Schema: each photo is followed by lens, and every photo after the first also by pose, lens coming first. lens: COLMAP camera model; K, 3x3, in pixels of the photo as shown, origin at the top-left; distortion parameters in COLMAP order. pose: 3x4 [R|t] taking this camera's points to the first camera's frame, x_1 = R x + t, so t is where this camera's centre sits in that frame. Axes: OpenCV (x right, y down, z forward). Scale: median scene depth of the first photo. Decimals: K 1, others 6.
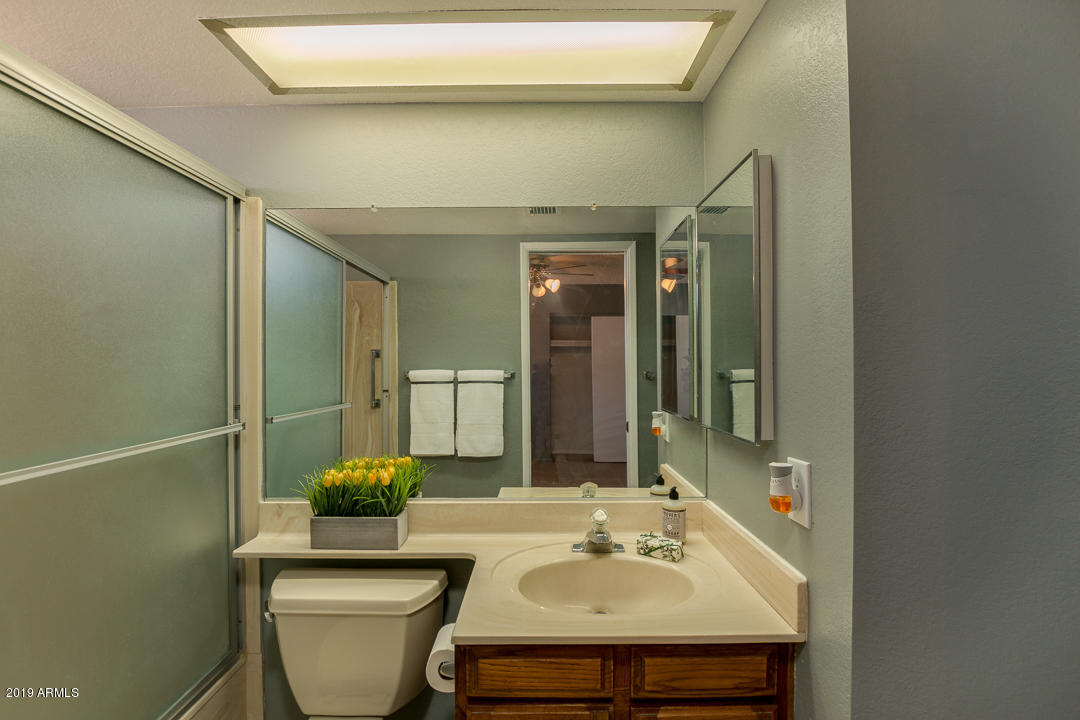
lens RADIAL K [[498.6, 0, 543.6], [0, 498.6, 361.8], [0, 0, 1]] dist [-0.024433, -0.001354]
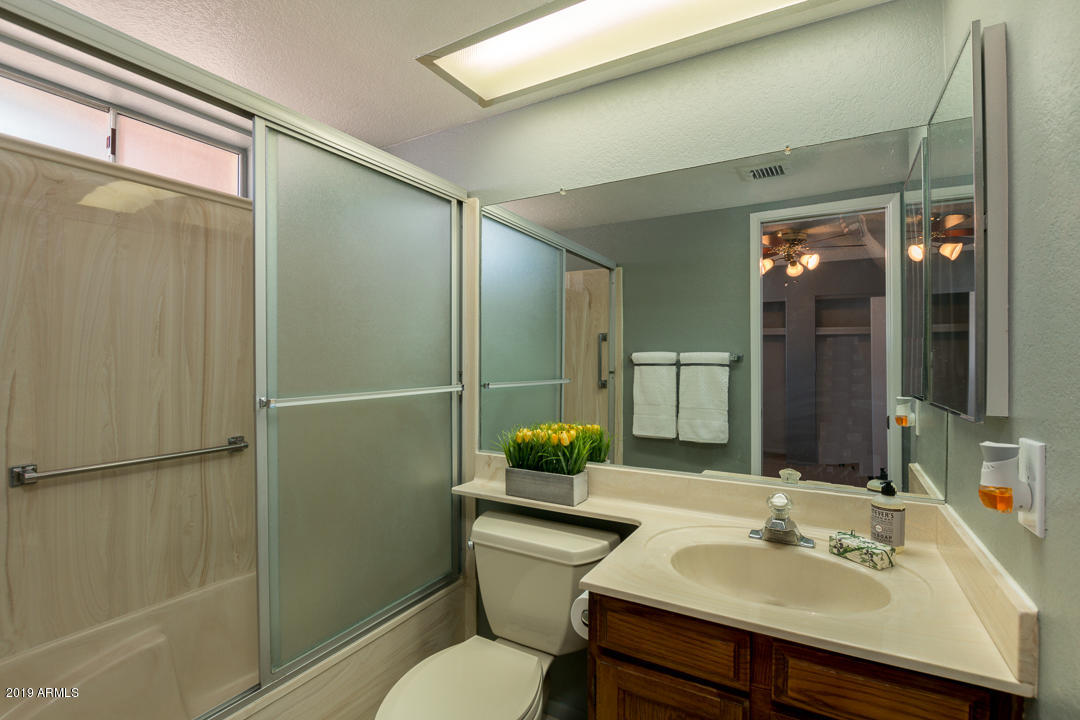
lens RADIAL K [[498.6, 0, 543.6], [0, 498.6, 361.8], [0, 0, 1]] dist [-0.024433, -0.001354]
pose [[0.866306, 0.005701, -0.499482, 0.178986], [-0.001075, 0.999954, 0.009549, 0.055858], [0.499513, -0.007735, 0.866272, 0.040041]]
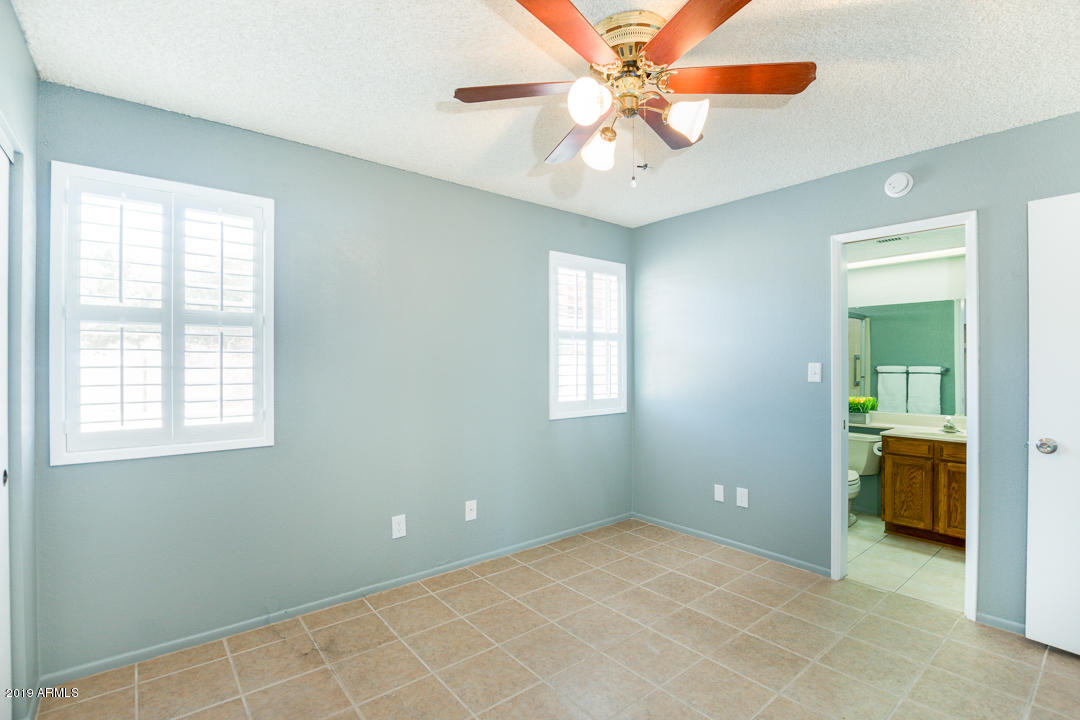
lens RADIAL K [[498.6, 0, 543.6], [0, 498.6, 361.8], [0, 0, 1]] dist [-0.024433, -0.001354]
pose [[0.632954, 0.000604, -0.774189, 0.752355], [0.000817, 0.999999, 0.001449, -0.004450], [0.774189, -0.001549, 0.632953, -2.311895]]
